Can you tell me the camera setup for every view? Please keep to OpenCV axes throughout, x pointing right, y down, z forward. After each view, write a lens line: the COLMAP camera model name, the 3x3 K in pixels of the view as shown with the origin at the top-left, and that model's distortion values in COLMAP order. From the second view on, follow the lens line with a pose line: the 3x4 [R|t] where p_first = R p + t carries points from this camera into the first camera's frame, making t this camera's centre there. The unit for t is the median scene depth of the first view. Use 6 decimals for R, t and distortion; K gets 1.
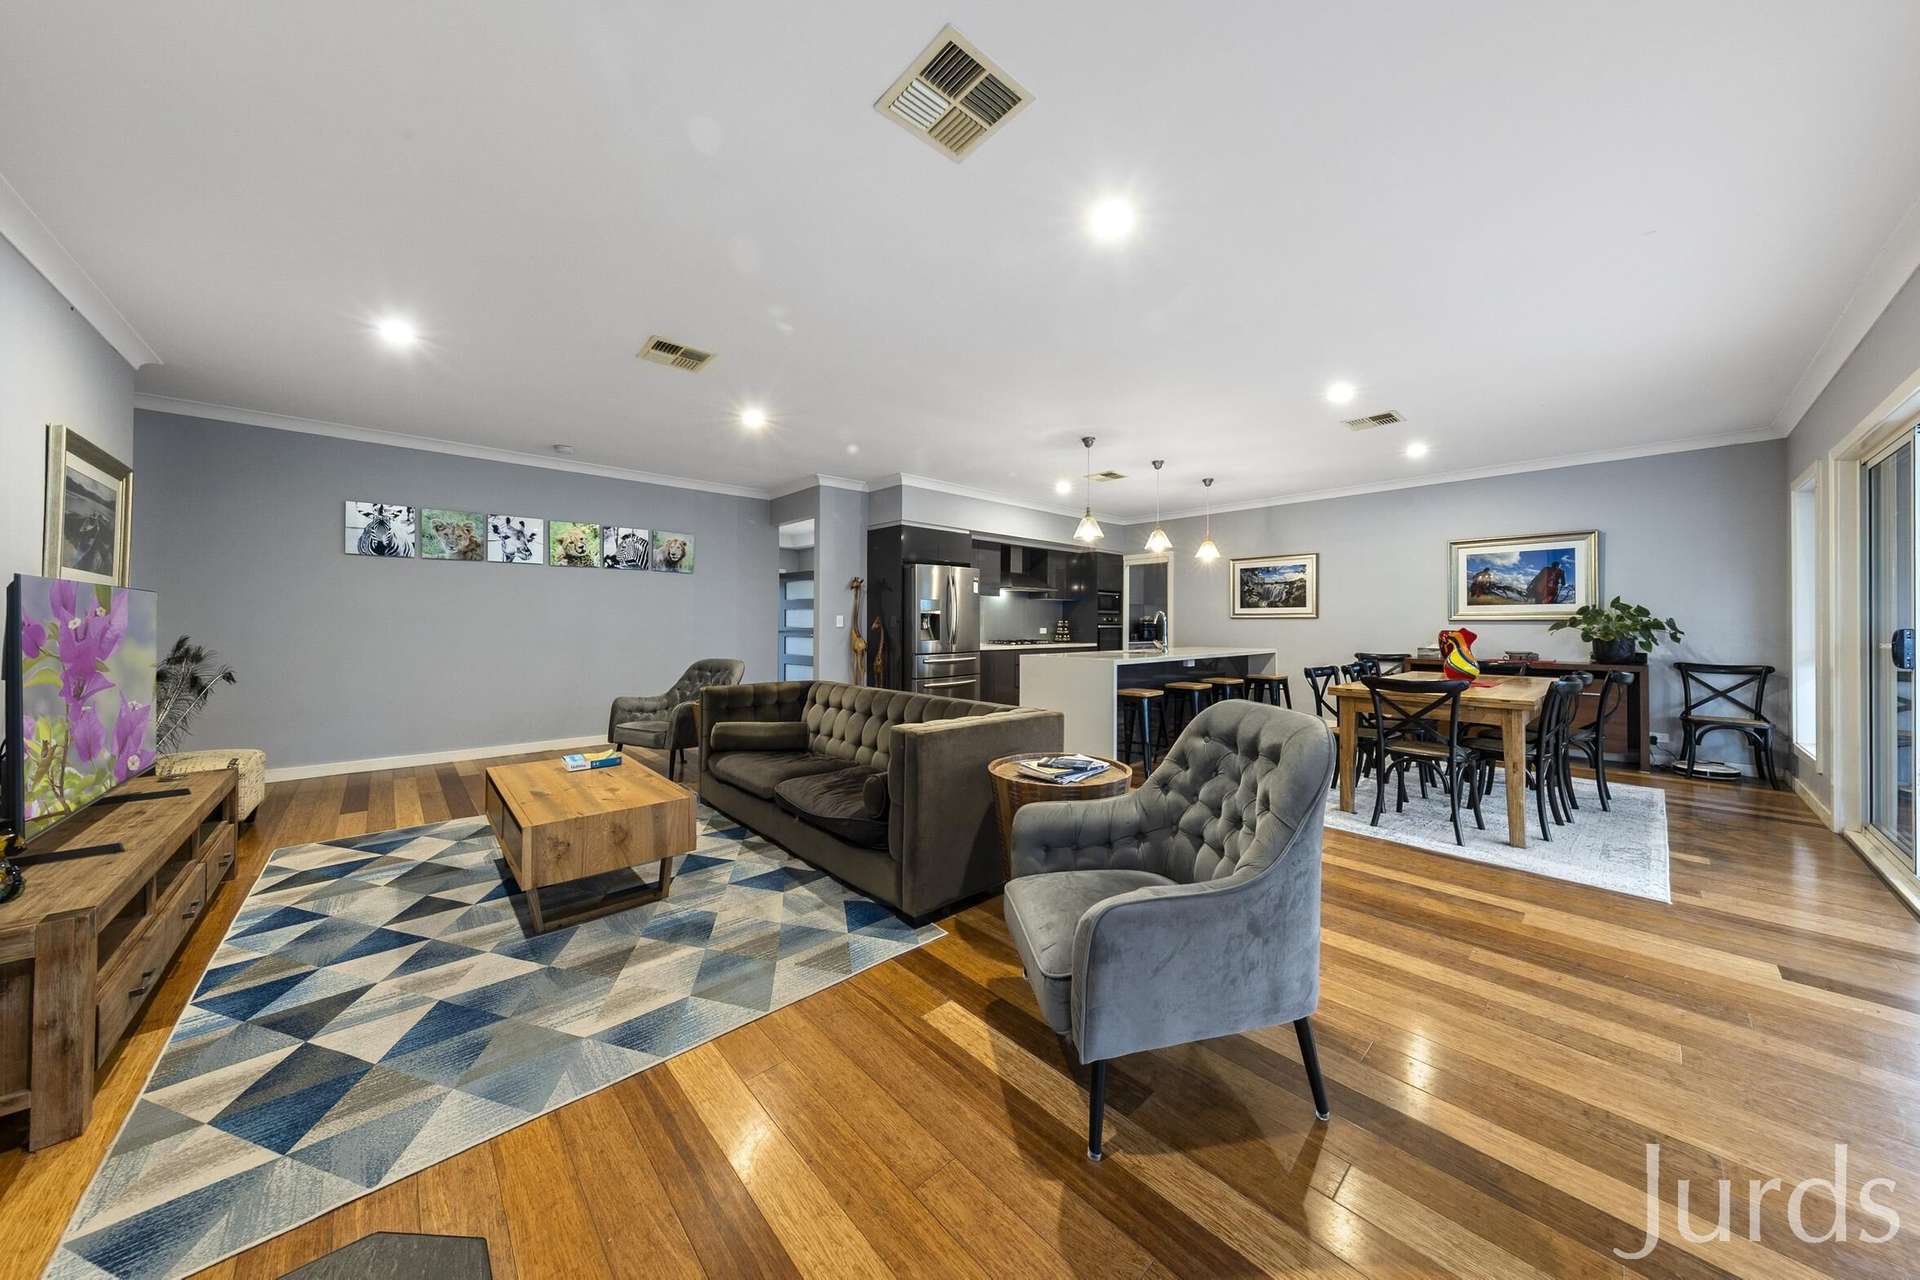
lens RADIAL K [[627.1, 0, 959.0], [0, 627.1, 625.0], [0, 0, 1]] dist [-0.000992, 0.000064]
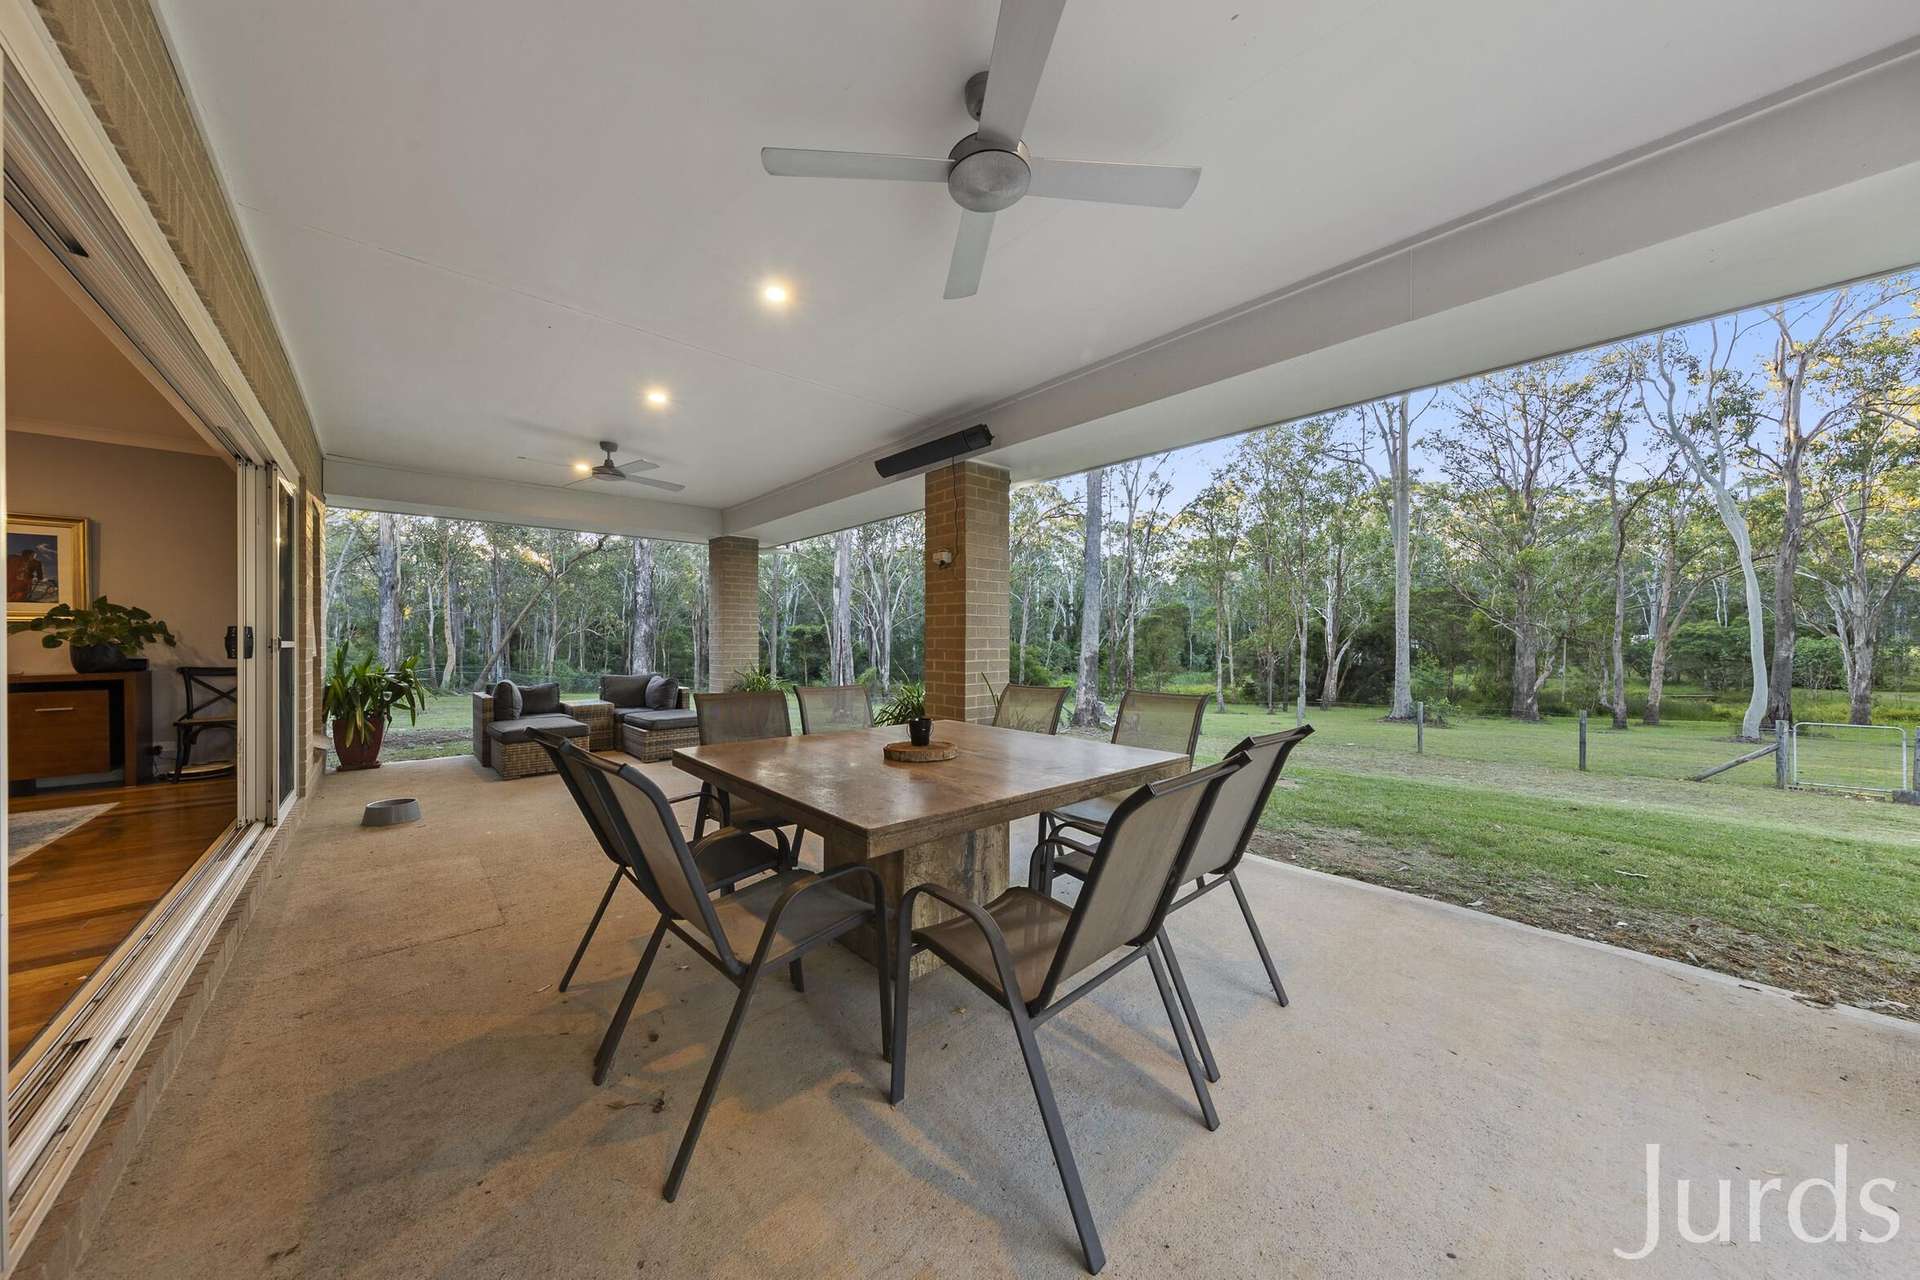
lens RADIAL K [[627.1, 0, 957.5], [0, 627.1, 642.8], [0, 0, 1]] dist [-0.000992, 0.000064]
pose [[0.008040, -0.006936, 0.999944, 0.295982], [0.005212, 0.999963, 0.006894, 0.036862], [-0.999954, 0.005156, 0.008076, -0.379760]]
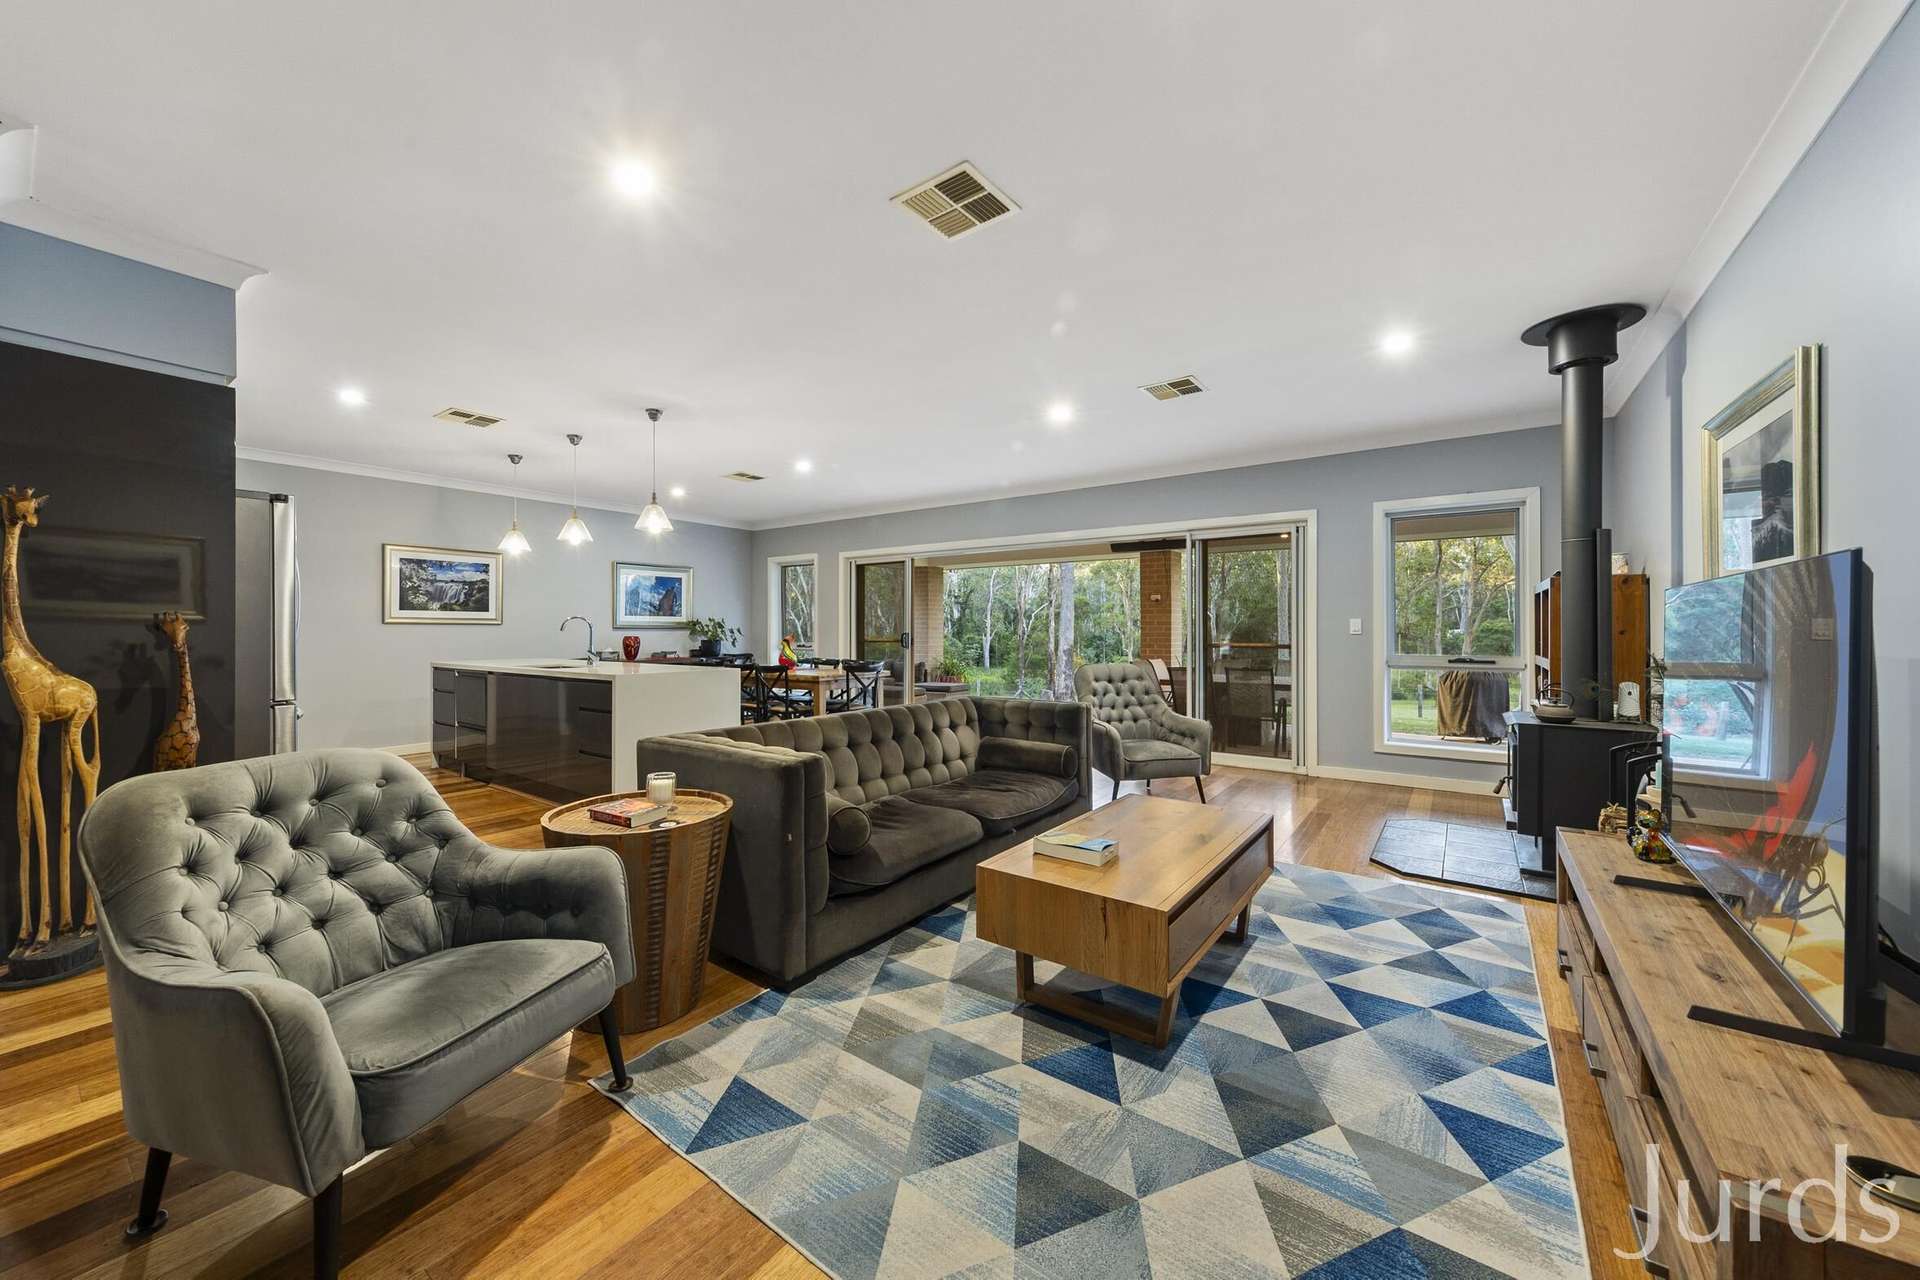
lens RADIAL K [[692.9, 0, 956.9], [0, 692.9, 630.7], [0, 0, 1]] dist [0.002054, 0.000010]
pose [[-0.197172, -0.001112, 0.980368, -1.296266], [0.001199, 0.999998, 0.001376, -0.005970], [-0.980368, 0.001447, -0.197170, 1.293946]]
